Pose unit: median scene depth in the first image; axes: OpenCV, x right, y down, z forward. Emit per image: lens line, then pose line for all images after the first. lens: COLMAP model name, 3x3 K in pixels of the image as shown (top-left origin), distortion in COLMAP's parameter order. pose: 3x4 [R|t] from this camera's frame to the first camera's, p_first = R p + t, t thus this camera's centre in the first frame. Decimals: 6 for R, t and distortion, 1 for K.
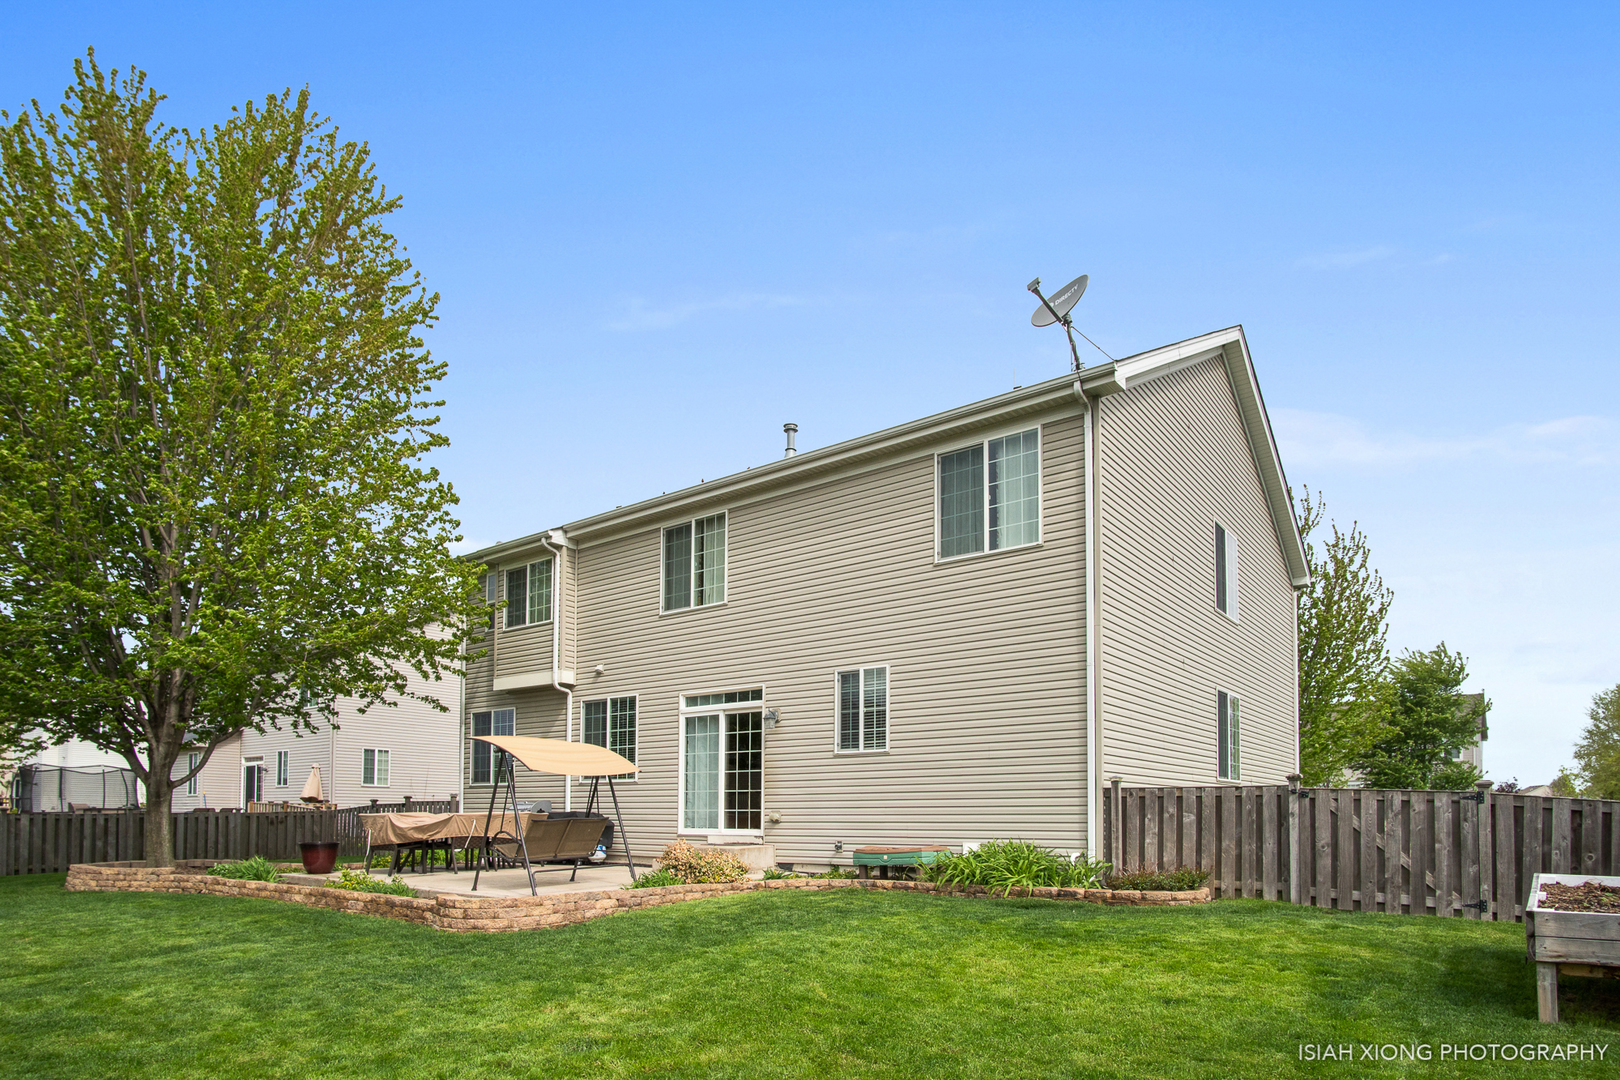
lens RADIAL K [[894.8, 0, 810.0], [0, 894.8, 540.0], [0, 0, 1]] dist [-0.017708, -0.001725]
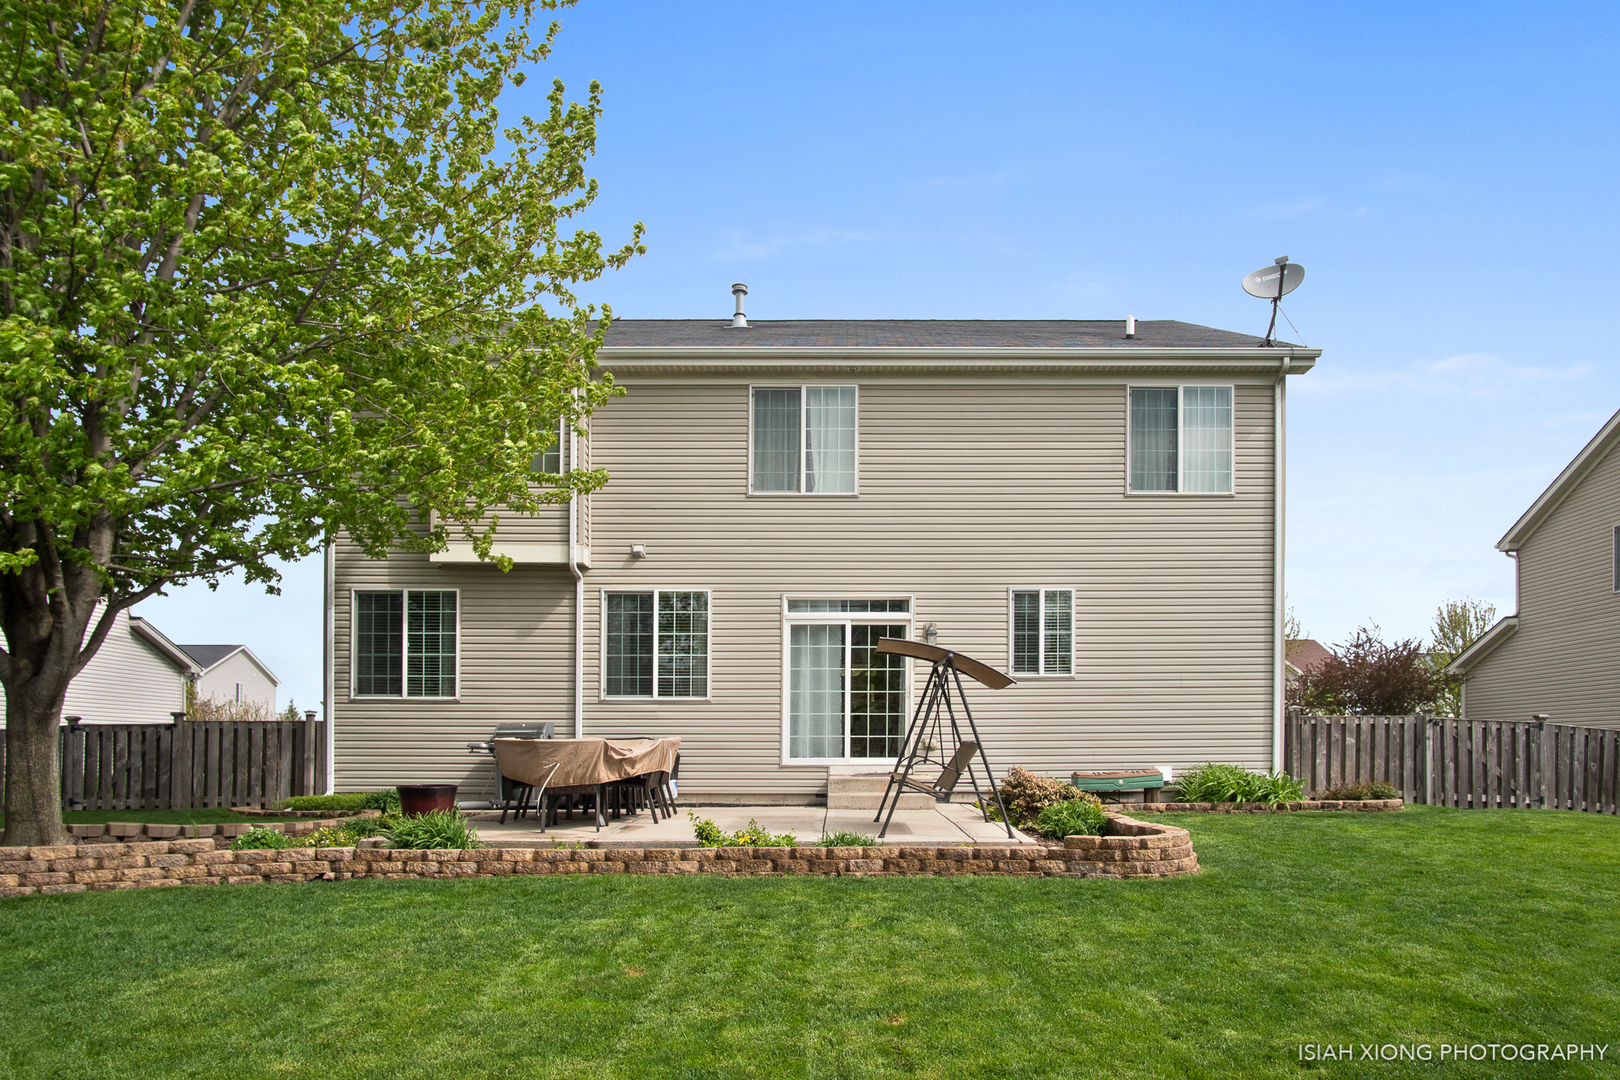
lens RADIAL K [[853.8, 0, 810.0], [0, 853.8, 578.9], [0, 0, 1]] dist [-0.026070, 0.001576]
pose [[0.787463, 0.127268, 0.603080, -0.682933], [-0.177080, 0.983914, 0.023584, 0.156200], [-0.590377, -0.125365, 0.797332, 0.433191]]
